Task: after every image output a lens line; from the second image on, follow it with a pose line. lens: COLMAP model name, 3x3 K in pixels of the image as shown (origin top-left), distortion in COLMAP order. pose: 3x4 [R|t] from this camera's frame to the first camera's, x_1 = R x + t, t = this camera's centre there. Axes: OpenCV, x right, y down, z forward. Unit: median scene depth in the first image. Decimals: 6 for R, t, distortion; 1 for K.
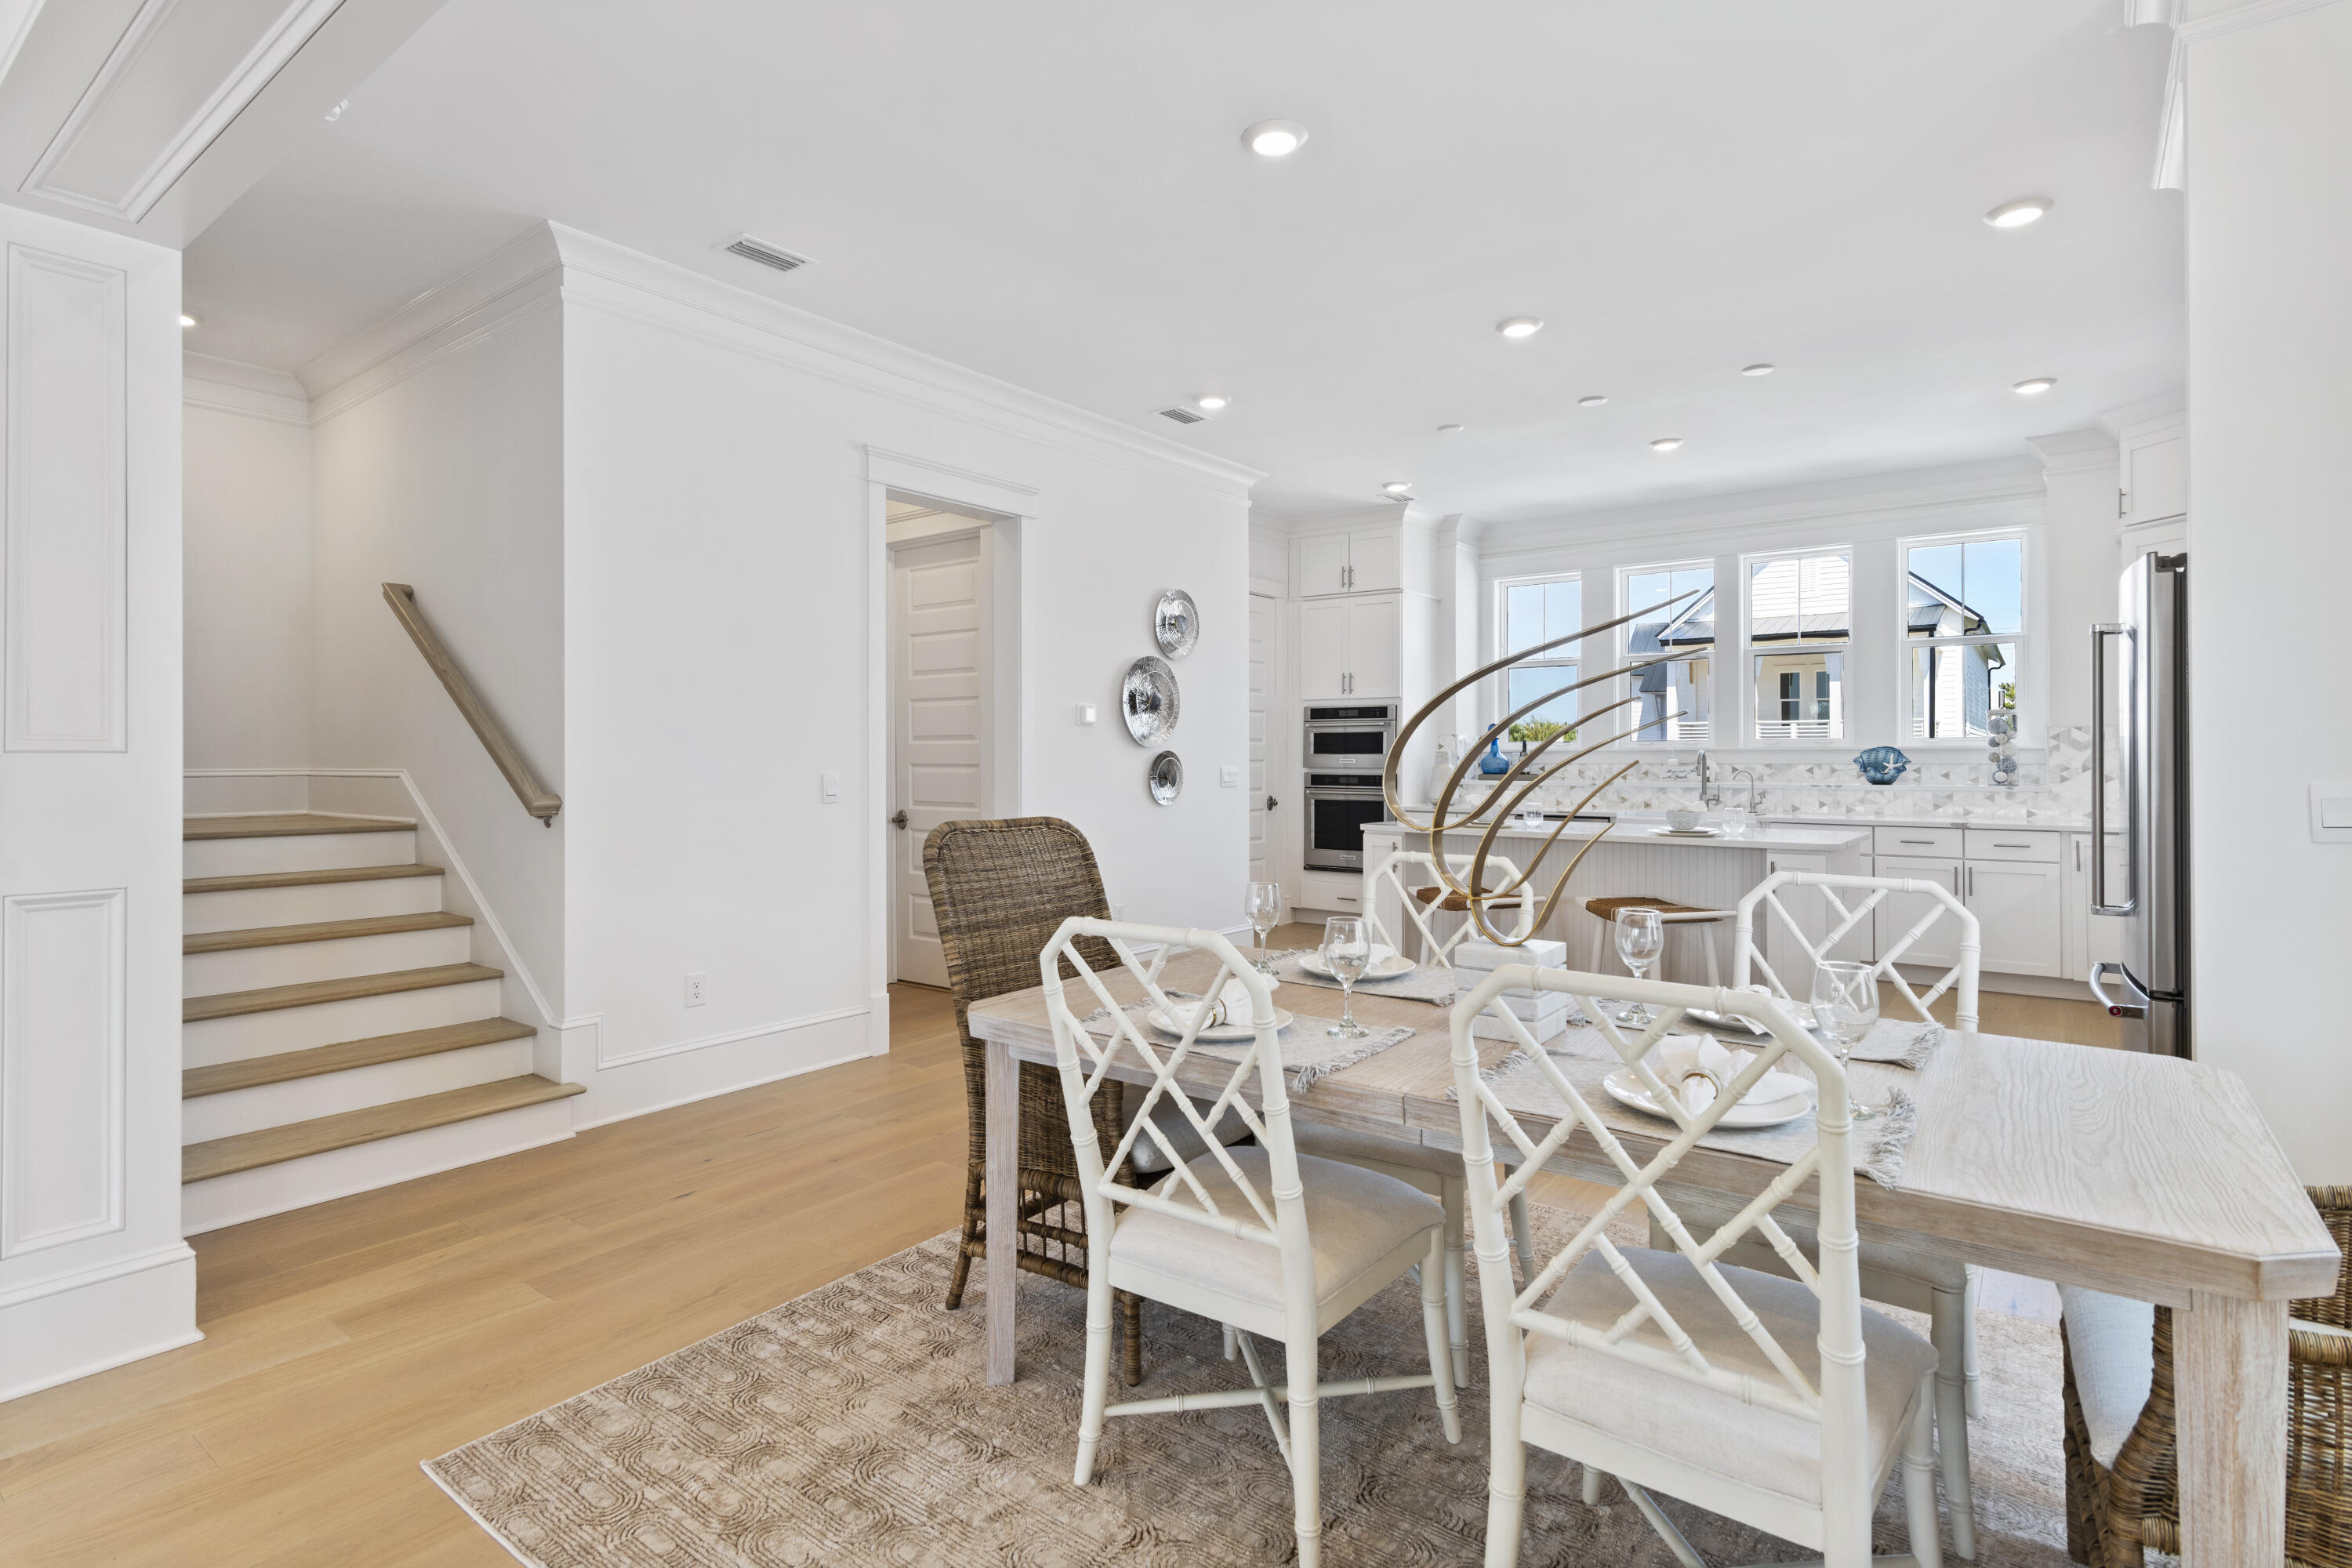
lens RADIAL K [[1163.8, 0, 1183.7], [0, 1163.8, 765.5], [0, 0, 1]] dist [0.004065, -0.000421]
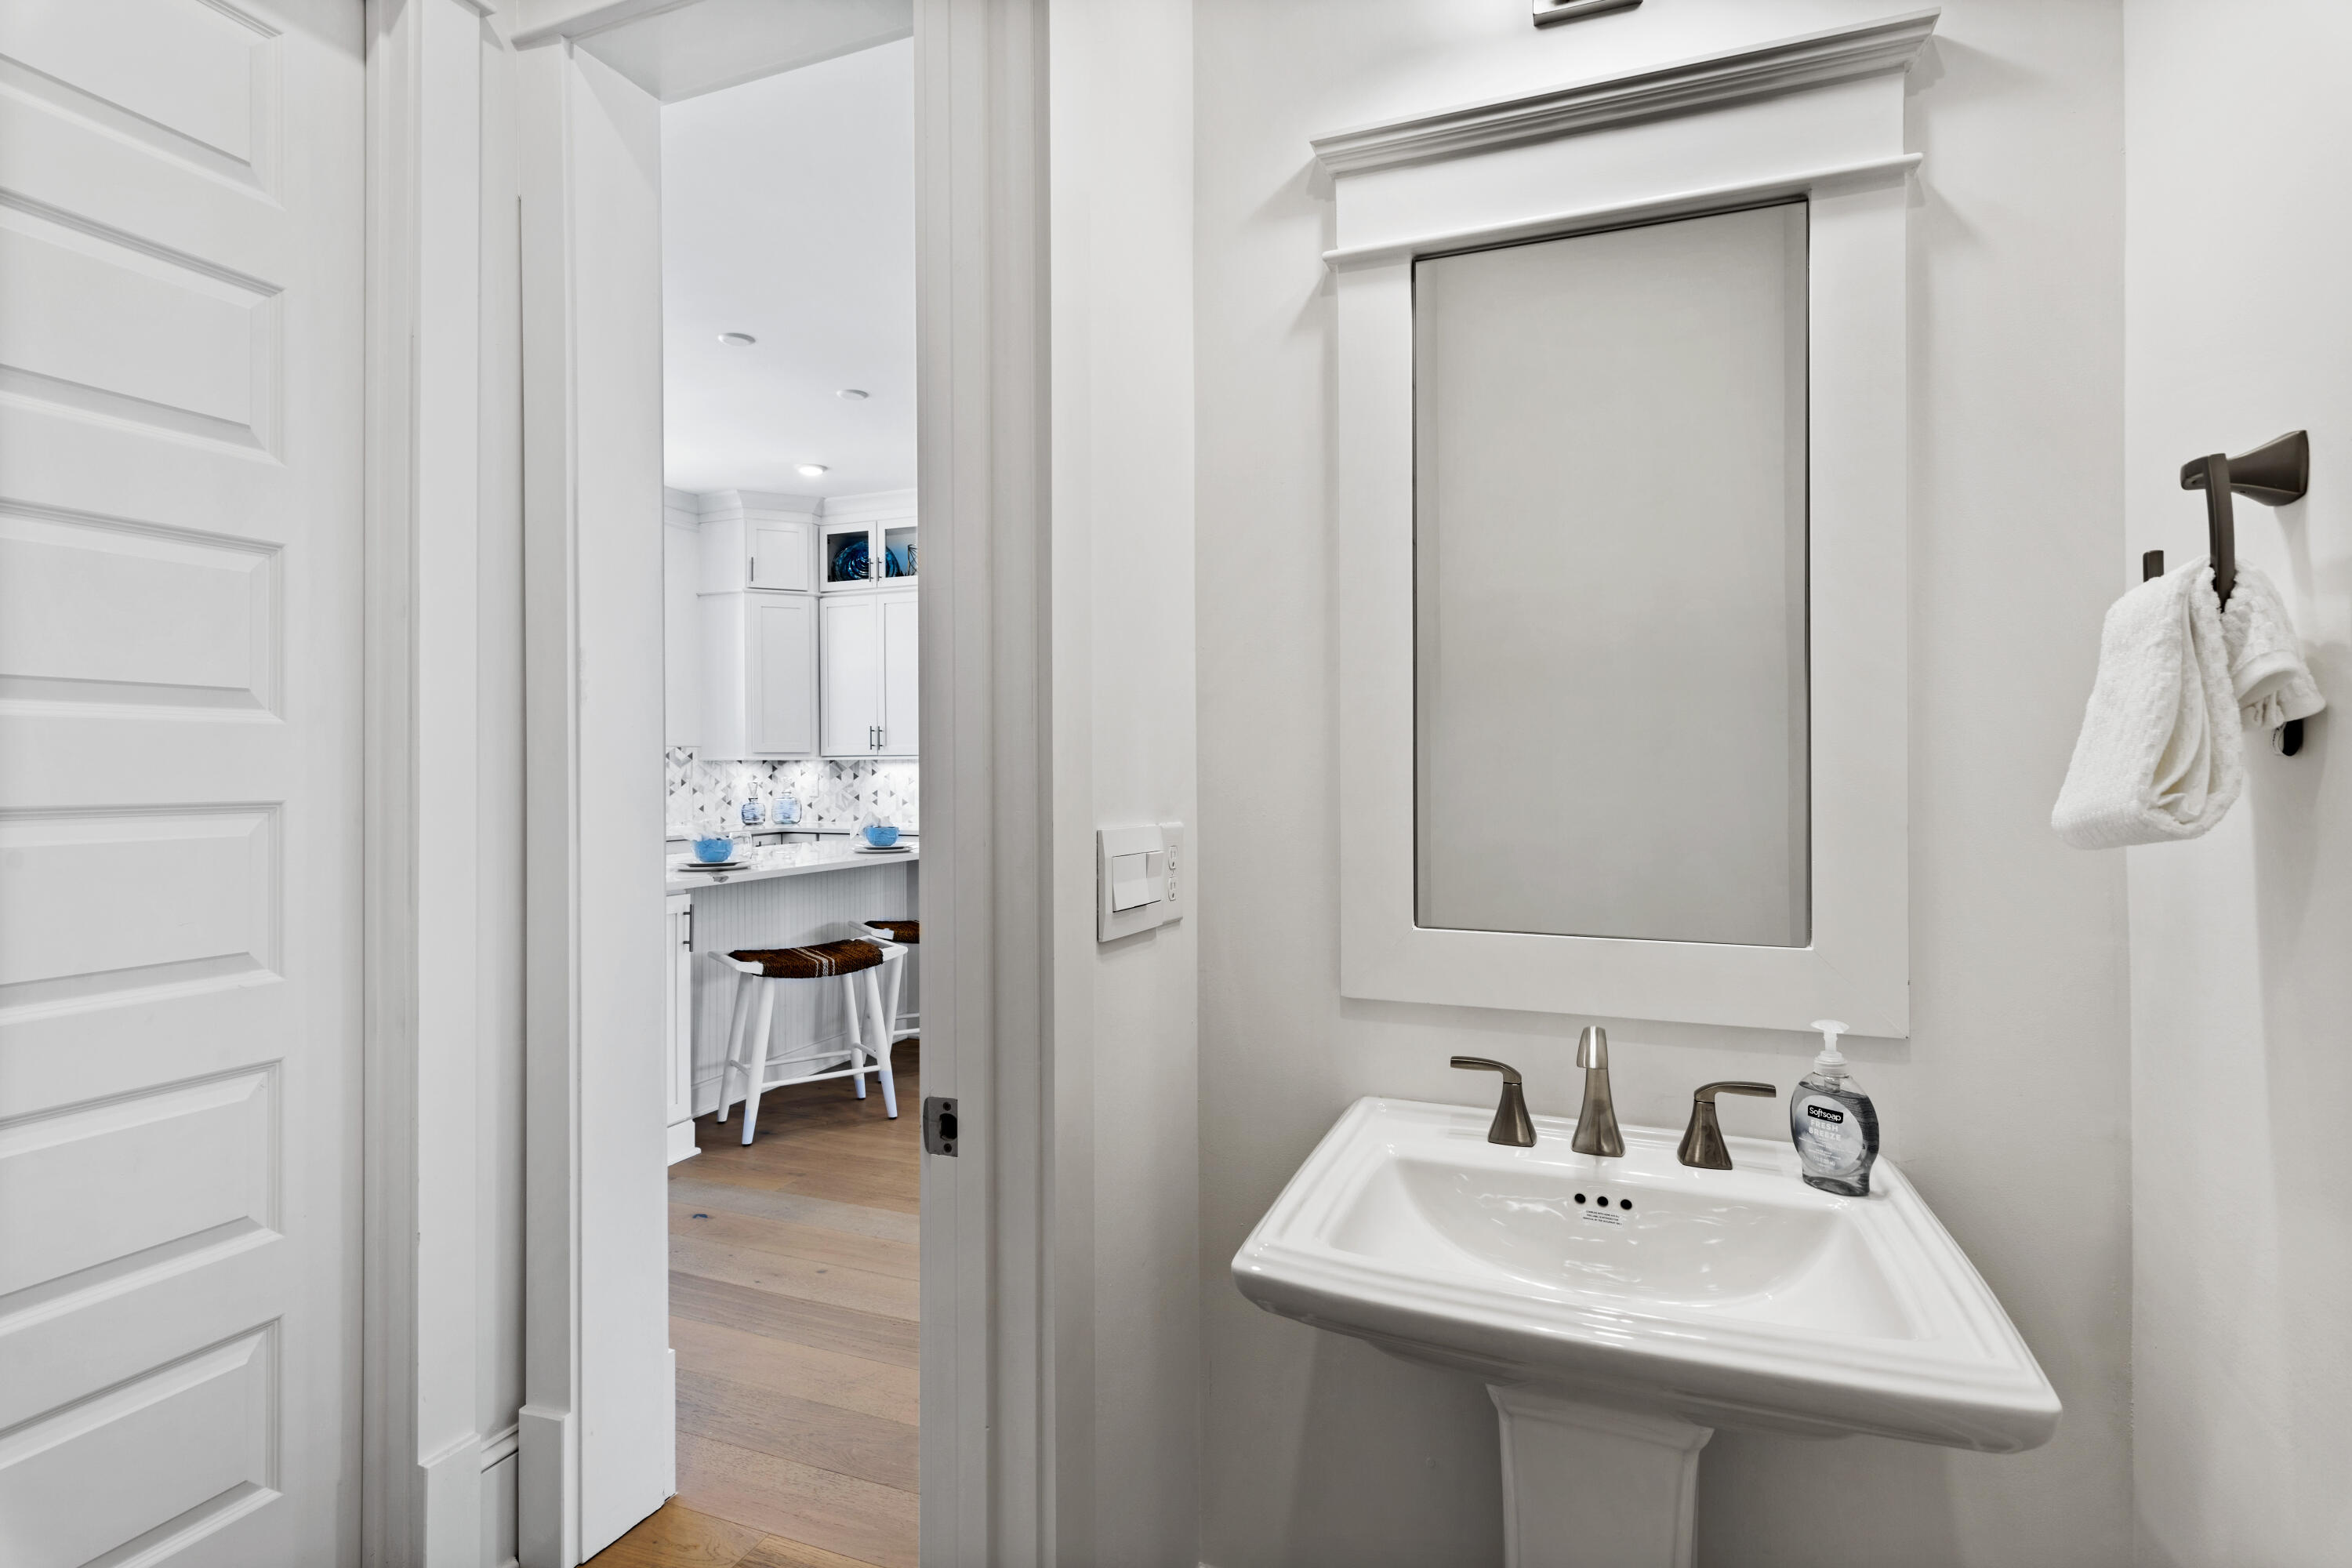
lens RADIAL K [[1163.8, 0, 1184.2], [0, 1163.8, 776.9], [0, 0, 1]] dist [0.004065, -0.000421]
pose [[-0.277790, -0.002927, 0.960637, -0.380372], [0.012988, 0.999893, 0.006802, -0.003815], [-0.960554, 0.014367, -0.277722, 0.668510]]
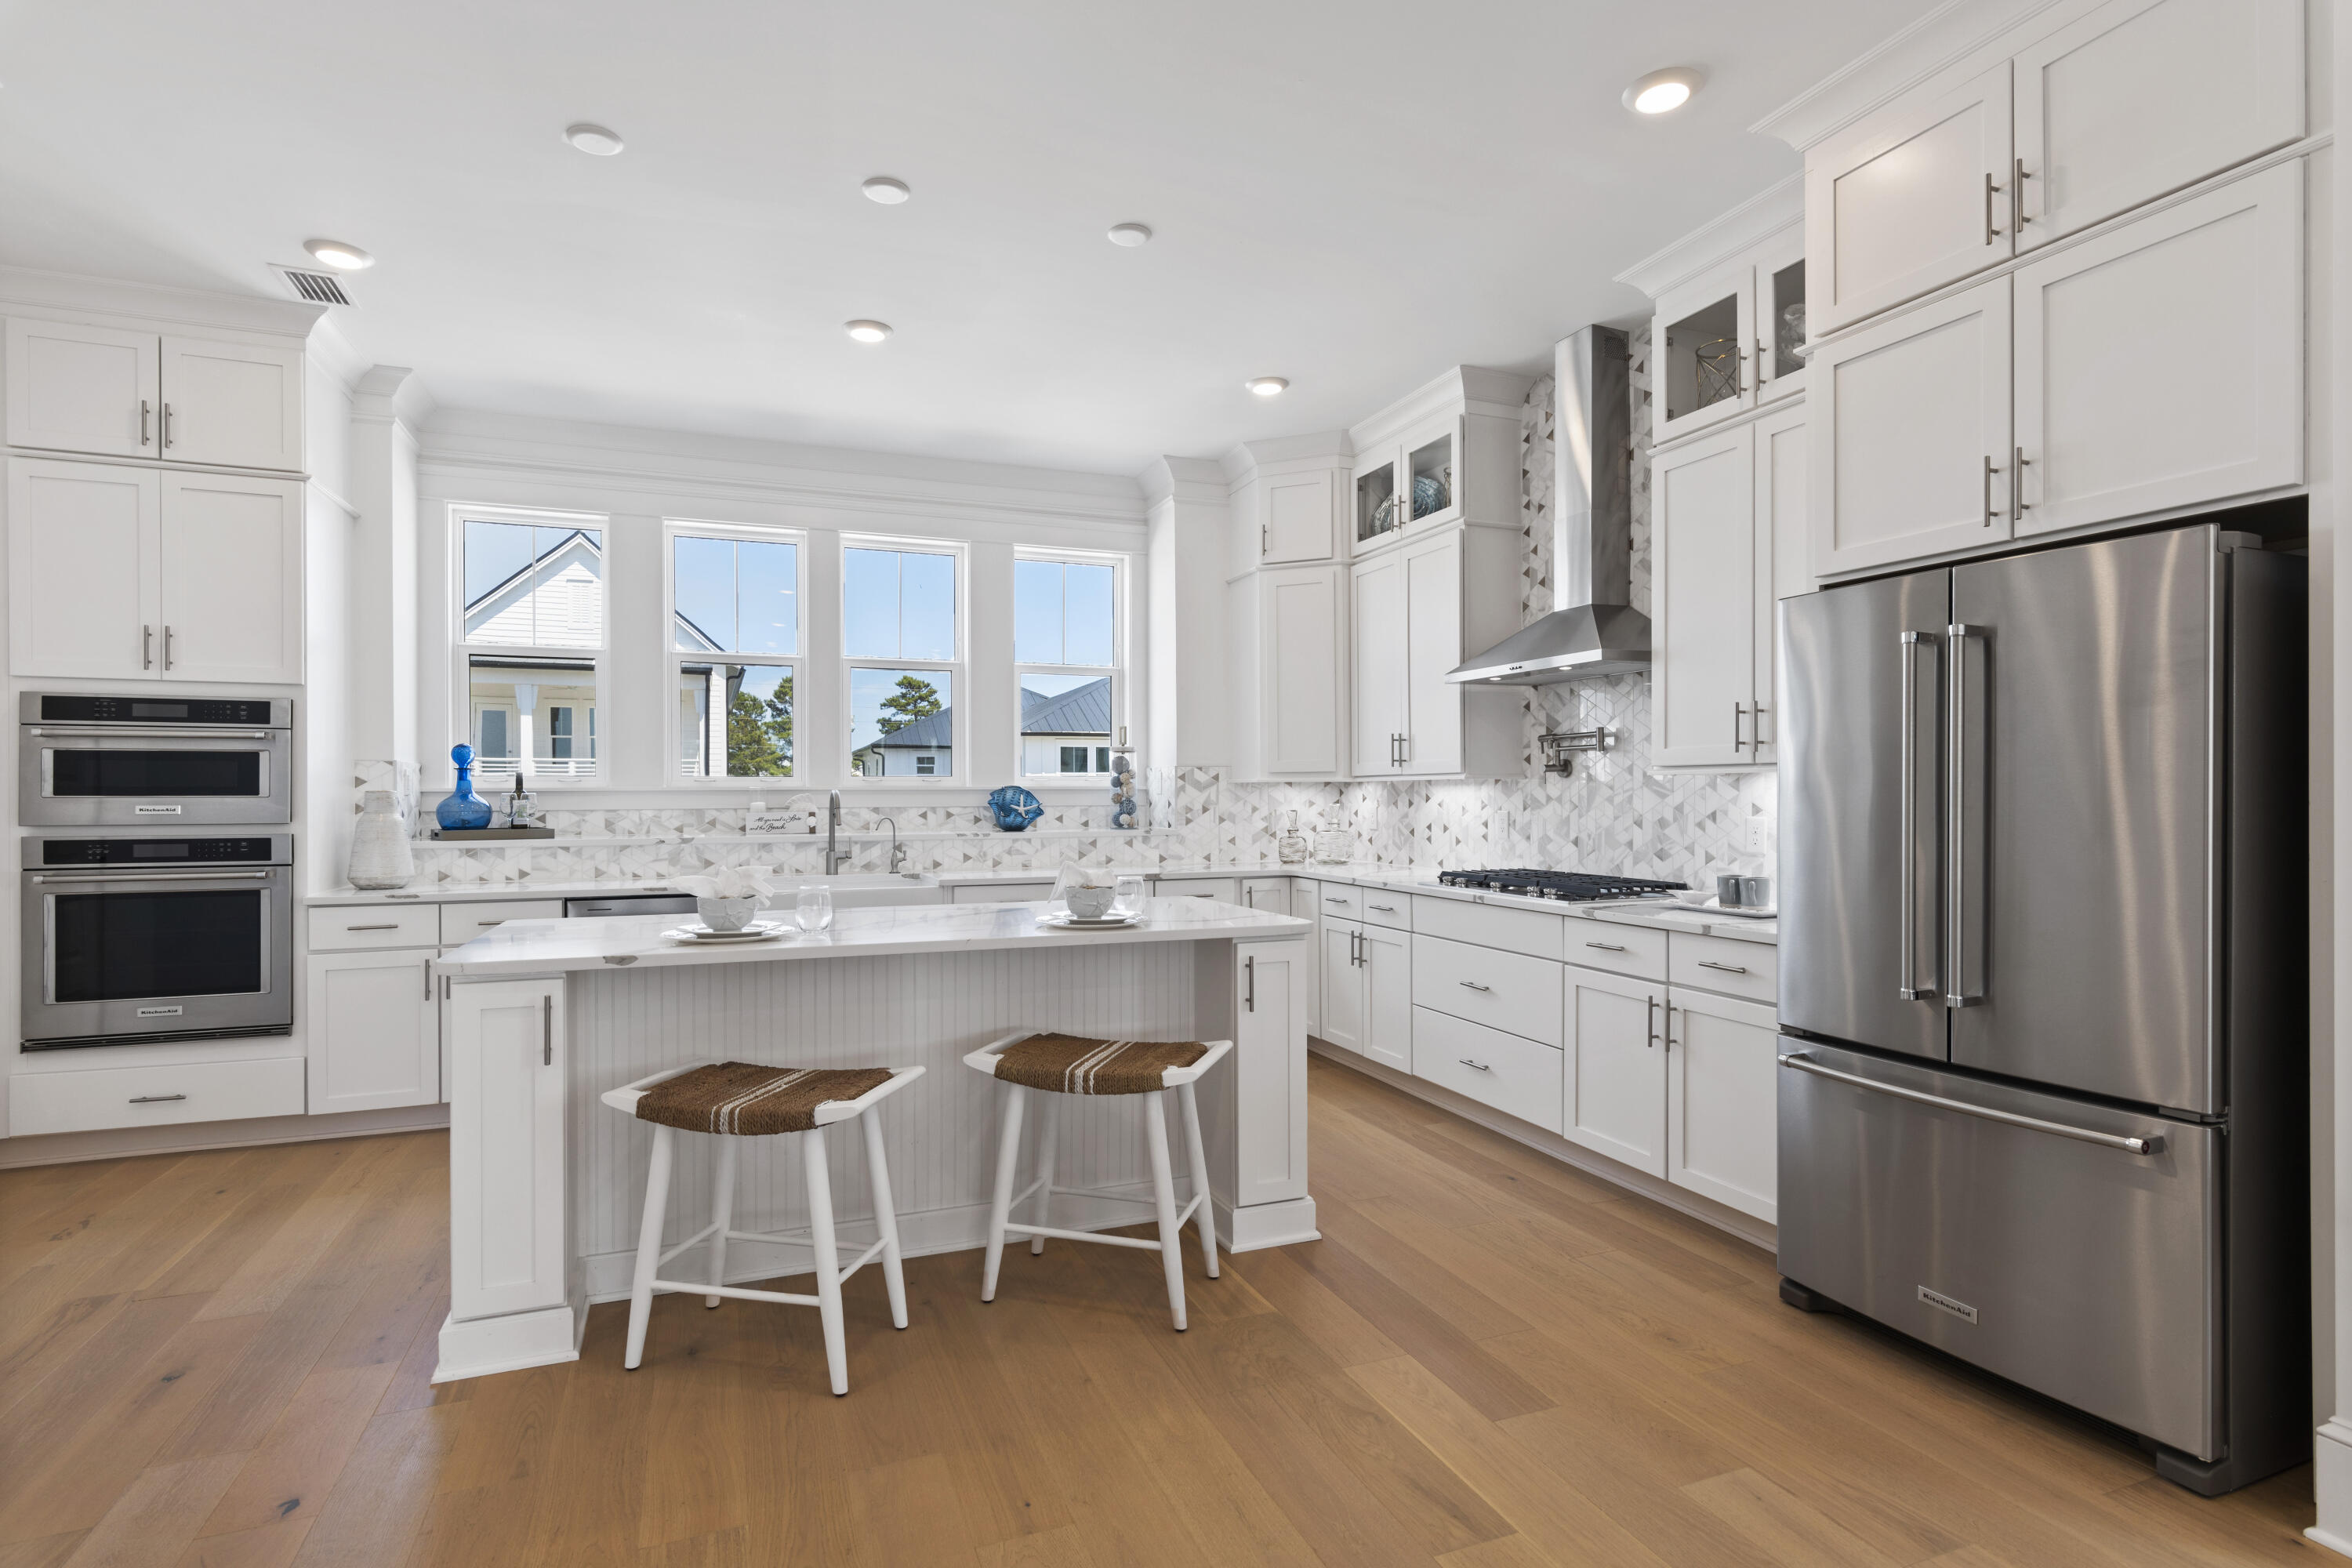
lens RADIAL K [[1163.8, 0, 1179.7], [0, 1163.8, 799.4], [0, 0, 1]] dist [0.004065, -0.000421]
pose [[0.524170, -0.004071, 0.851604, -0.049534], [0.008821, 0.999961, -0.000649, -0.004481], [-0.851568, 0.007852, 0.524185, 0.406776]]
